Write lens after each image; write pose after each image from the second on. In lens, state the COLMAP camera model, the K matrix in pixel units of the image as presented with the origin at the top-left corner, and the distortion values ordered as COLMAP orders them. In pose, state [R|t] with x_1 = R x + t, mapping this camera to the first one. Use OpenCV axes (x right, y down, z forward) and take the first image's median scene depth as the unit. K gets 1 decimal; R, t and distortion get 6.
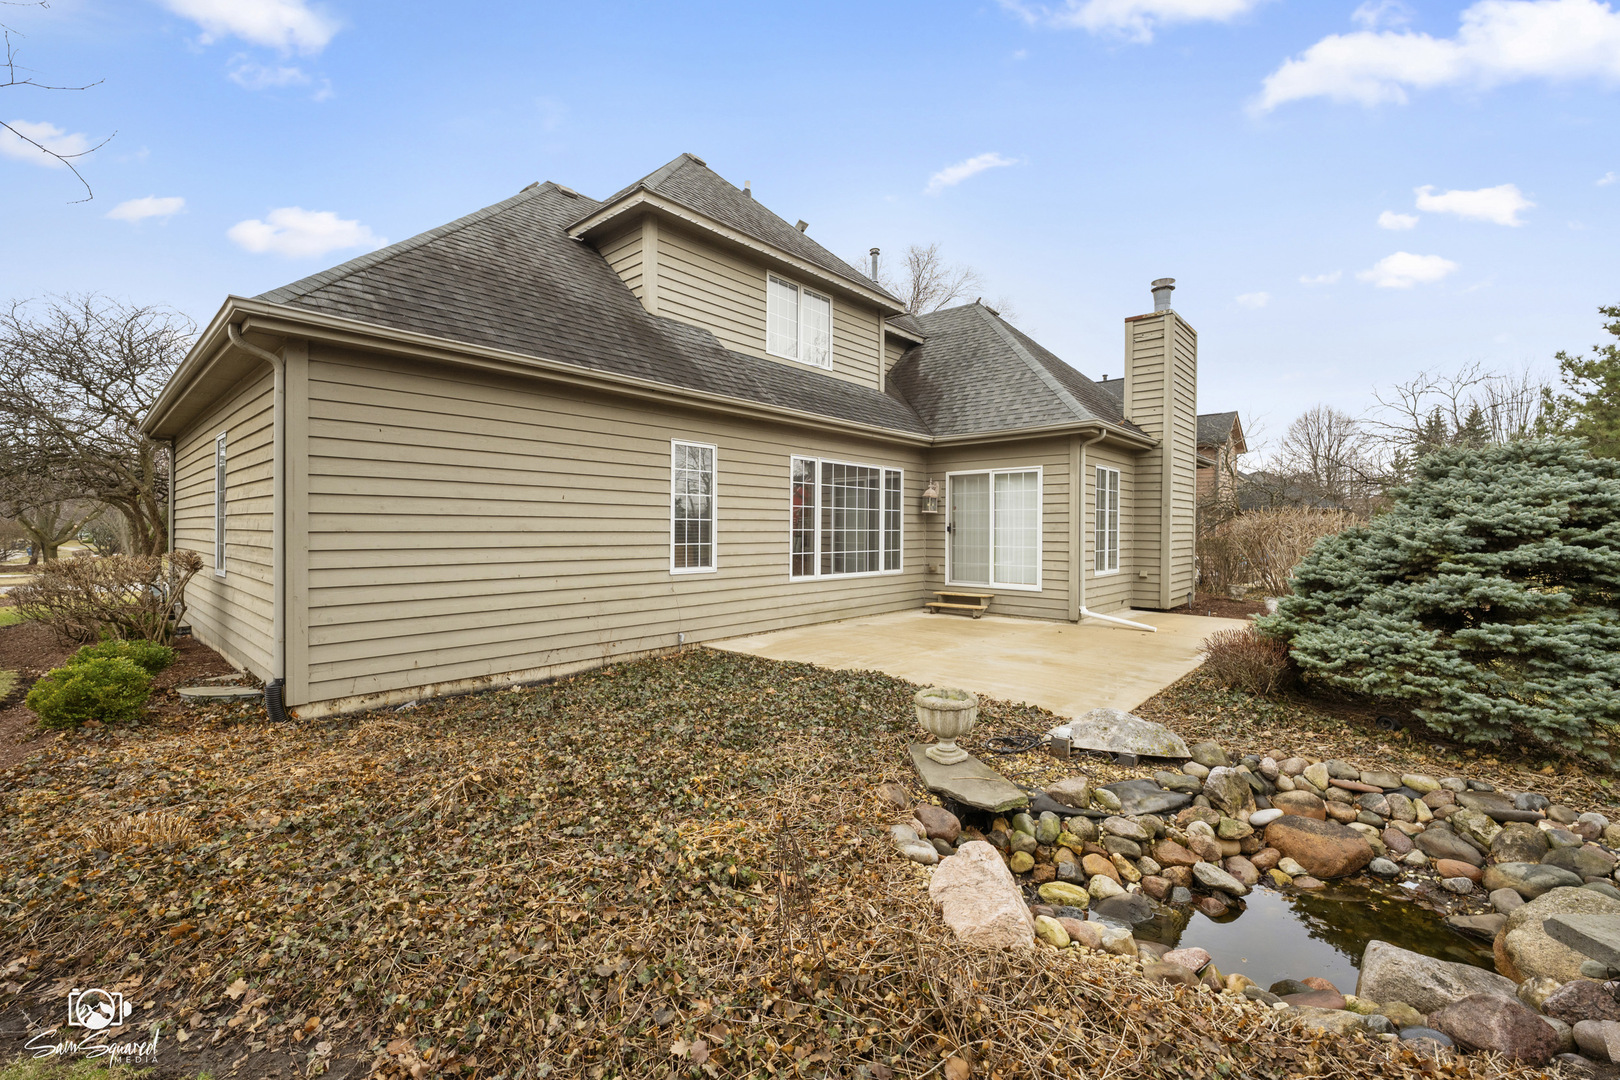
lens RADIAL K [[684.0, 0, 804.9], [0, 684.0, 543.6], [0, 0, 1]] dist [-0.001474, -0.007525]
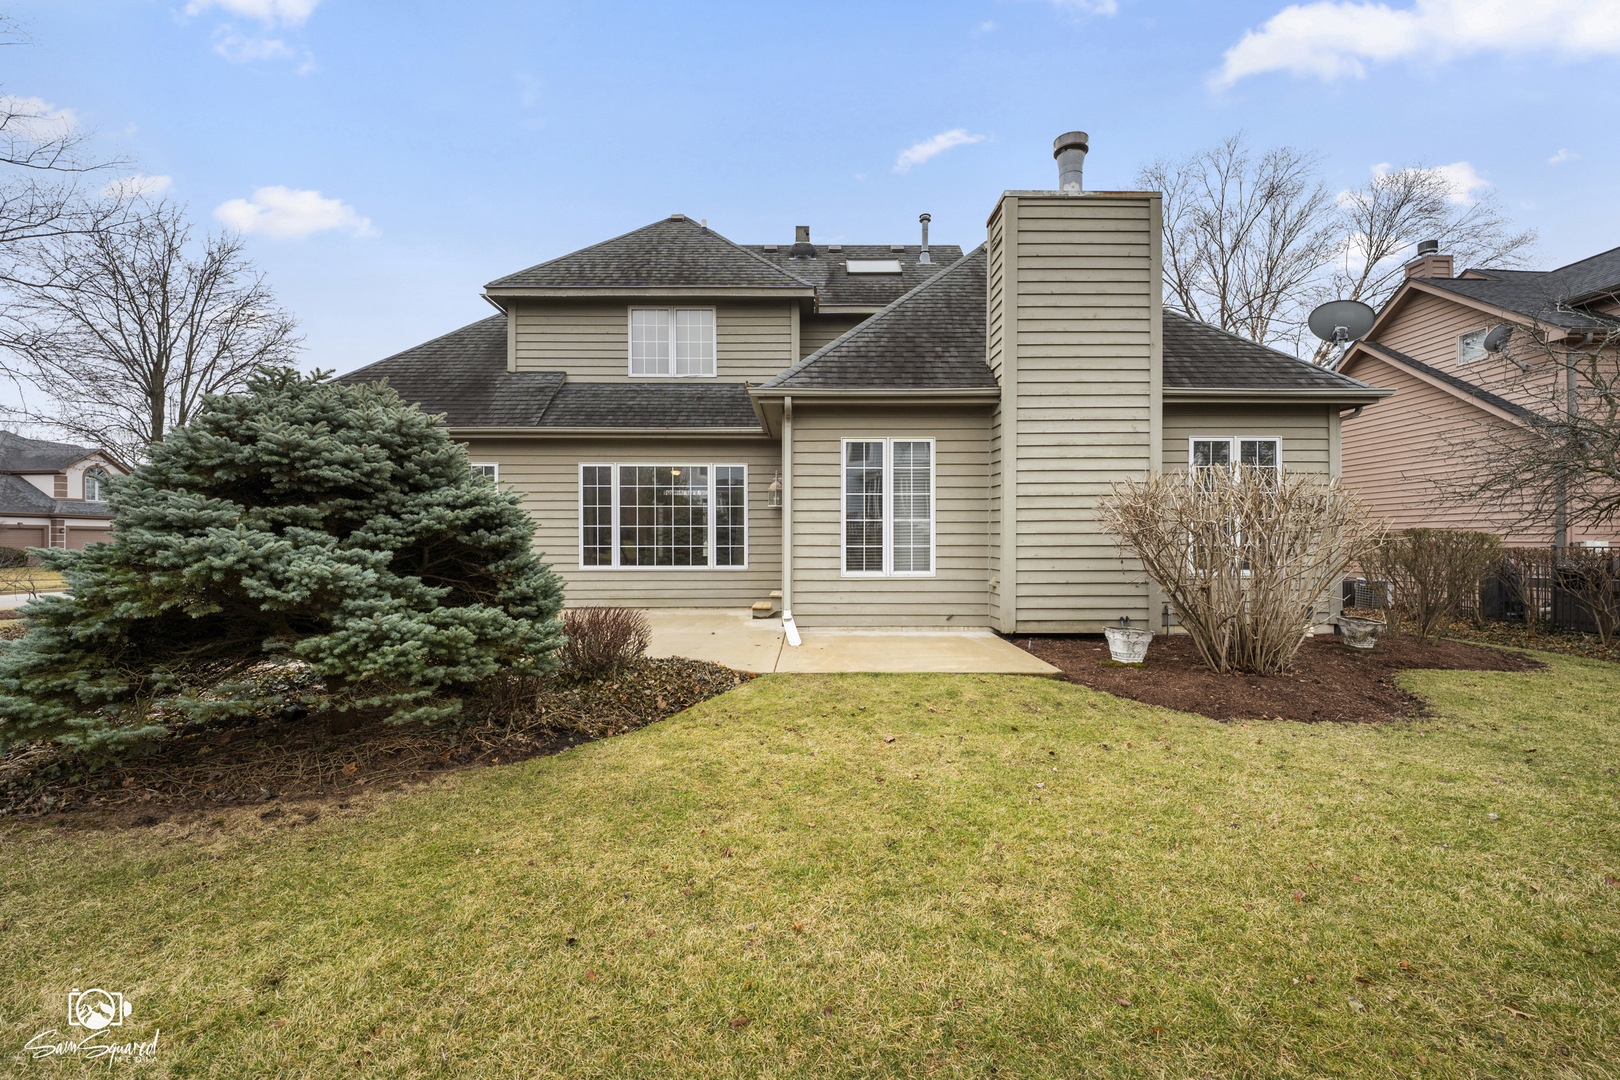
lens RADIAL K [[684.0, 0, 804.5], [0, 684.0, 534.3], [0, 0, 1]] dist [-0.001474, -0.007525]
pose [[0.670624, 0.003505, -0.741790, 1.070347], [-0.010062, 0.999940, -0.004373, -0.004665], [0.741730, 0.010397, 0.670619, 0.456676]]
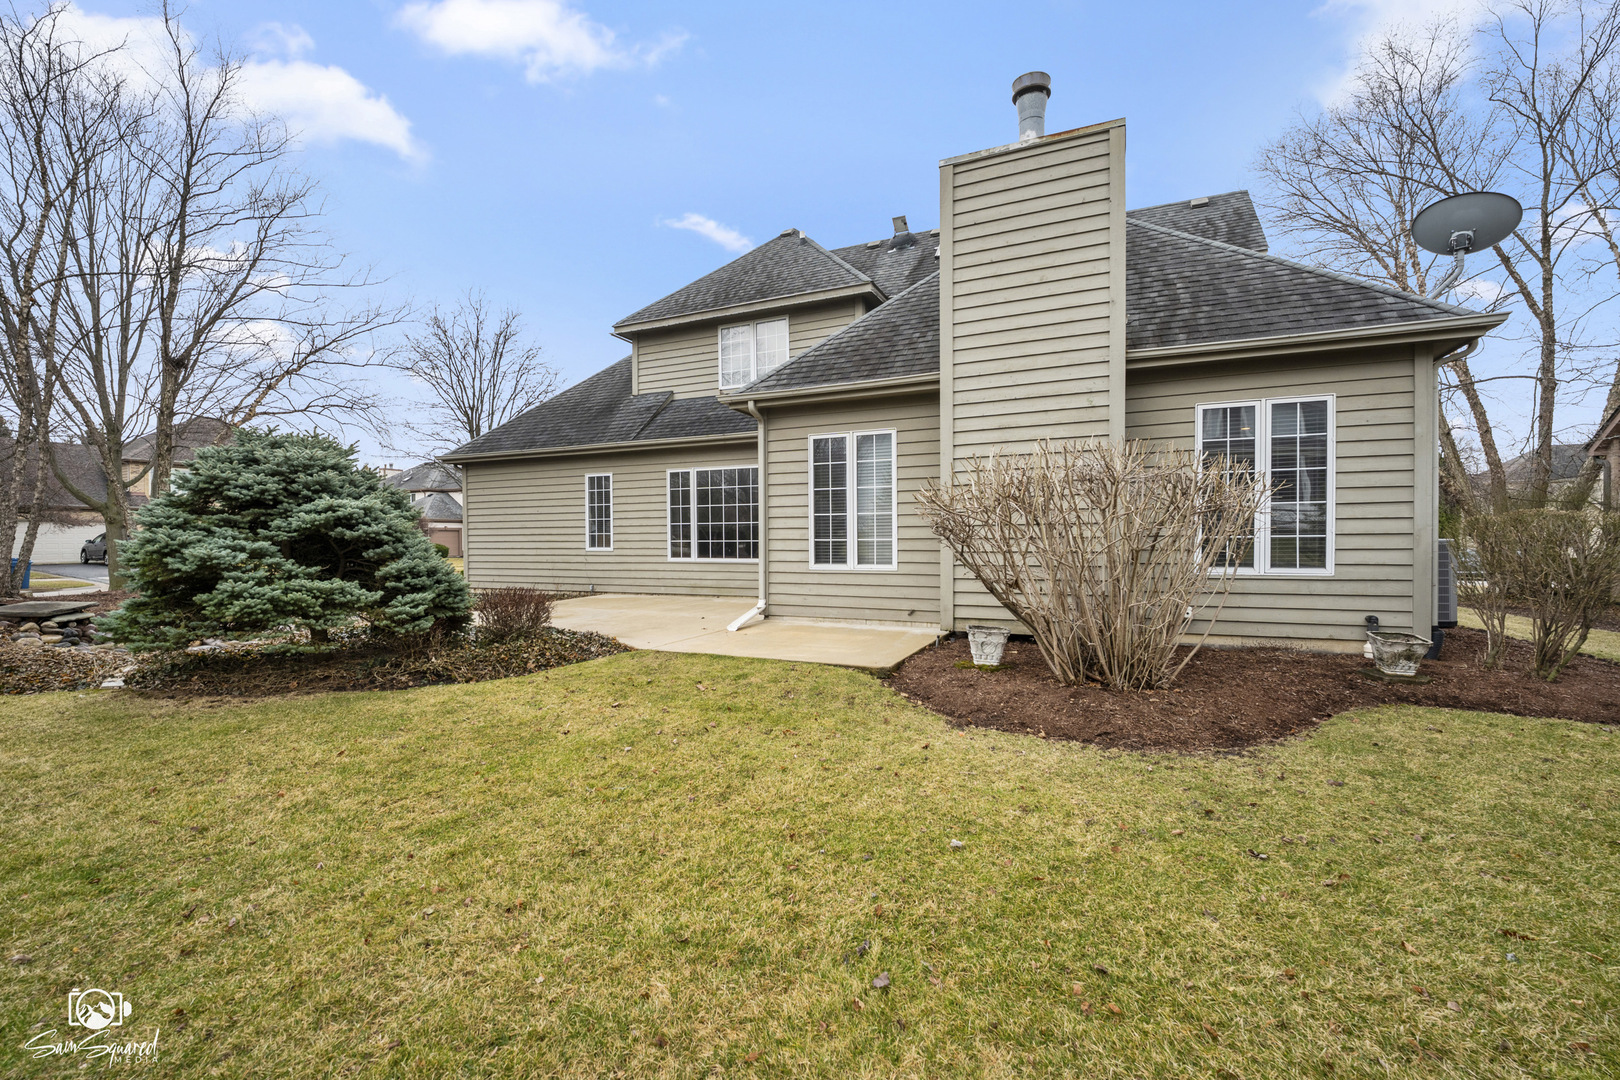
lens RADIAL K [[684.0, 0, 786.5], [0, 684.0, 548.1], [0, 0, 1]] dist [-0.001474, -0.007525]
pose [[0.285861, 0.023304, -0.957988, 1.311886], [-0.001791, 0.999716, 0.023784, -0.004343], [0.958269, -0.005083, 0.285821, 0.782755]]
